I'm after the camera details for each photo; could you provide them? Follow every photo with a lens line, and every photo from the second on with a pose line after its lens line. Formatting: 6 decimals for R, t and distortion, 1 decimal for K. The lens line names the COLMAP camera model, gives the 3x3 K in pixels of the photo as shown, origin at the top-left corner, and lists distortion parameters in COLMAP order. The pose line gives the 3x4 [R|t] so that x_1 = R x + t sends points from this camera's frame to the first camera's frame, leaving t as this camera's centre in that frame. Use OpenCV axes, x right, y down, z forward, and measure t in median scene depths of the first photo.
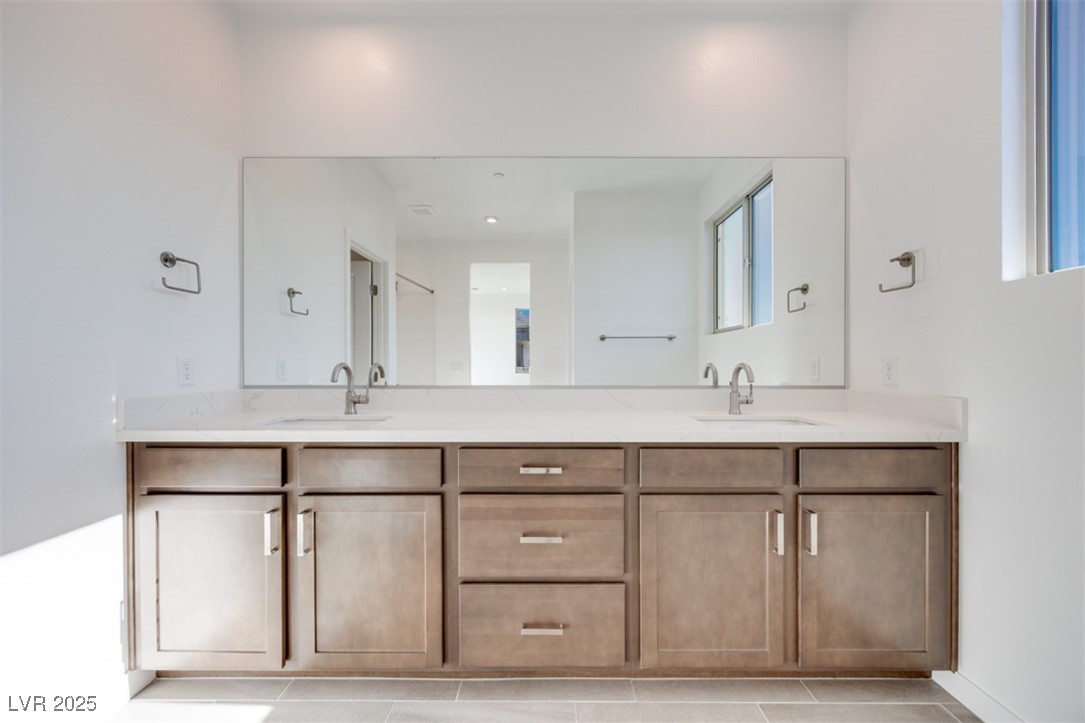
lens RADIAL K [[423.9, 0, 537.8], [0, 423.9, 364.3], [0, 0, 1]] dist [-0.000155, -0.000175]
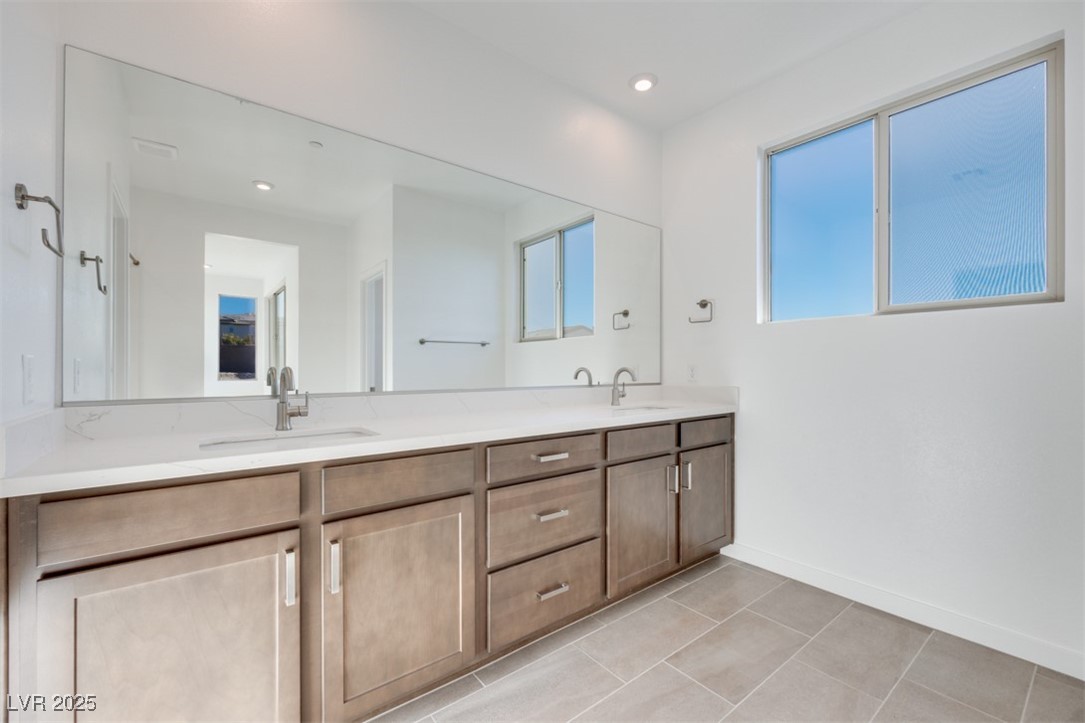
lens RADIAL K [[461.0, 0, 543.3], [0, 461.0, 366.3], [0, 0, 1]] dist [0.000955, 0.000048]
pose [[0.775155, 0.002296, 0.631766, -0.806120], [0.001392, 0.999985, -0.005343, 0.001446], [-0.631769, 0.005021, 0.775140, 0.013279]]
